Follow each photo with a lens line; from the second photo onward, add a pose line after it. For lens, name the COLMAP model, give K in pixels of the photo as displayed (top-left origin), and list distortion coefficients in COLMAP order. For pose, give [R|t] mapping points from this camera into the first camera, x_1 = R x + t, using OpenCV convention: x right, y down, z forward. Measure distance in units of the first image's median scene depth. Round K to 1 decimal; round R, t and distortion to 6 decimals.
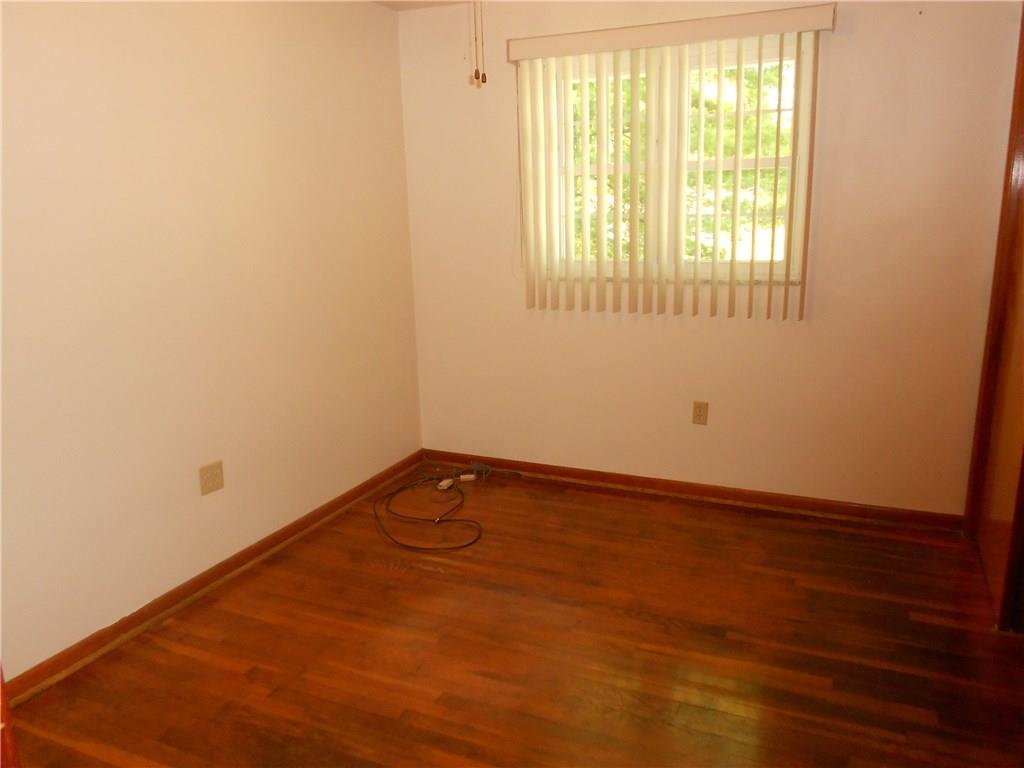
lens RADIAL K [[804.1, 0, 507.5], [0, 804.1, 391.9], [0, 0, 1]] dist [-0.001273, 0.021240]
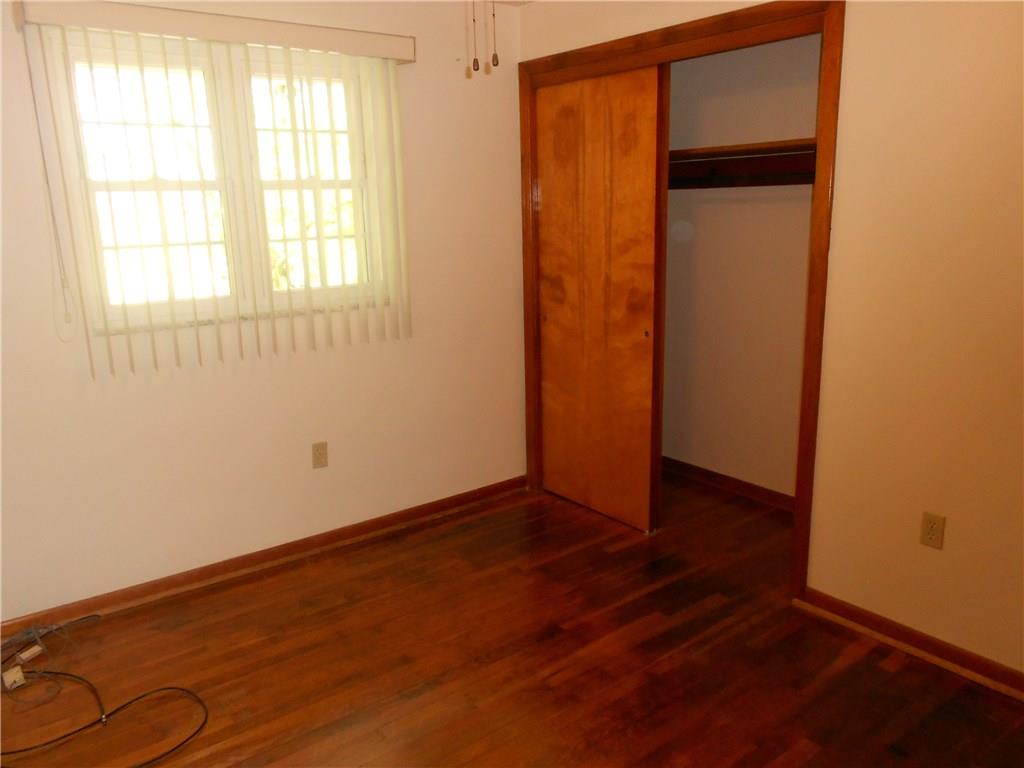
lens RADIAL K [[804.1, 0, 535.3], [0, 804.1, 390.2], [0, 0, 1]] dist [-0.001273, 0.021240]
pose [[0.454915, -0.193589, 0.869239, -0.470147], [0.222898, 0.969769, 0.099325, -0.089300], [-0.862189, 0.148568, 0.484312, 0.369448]]
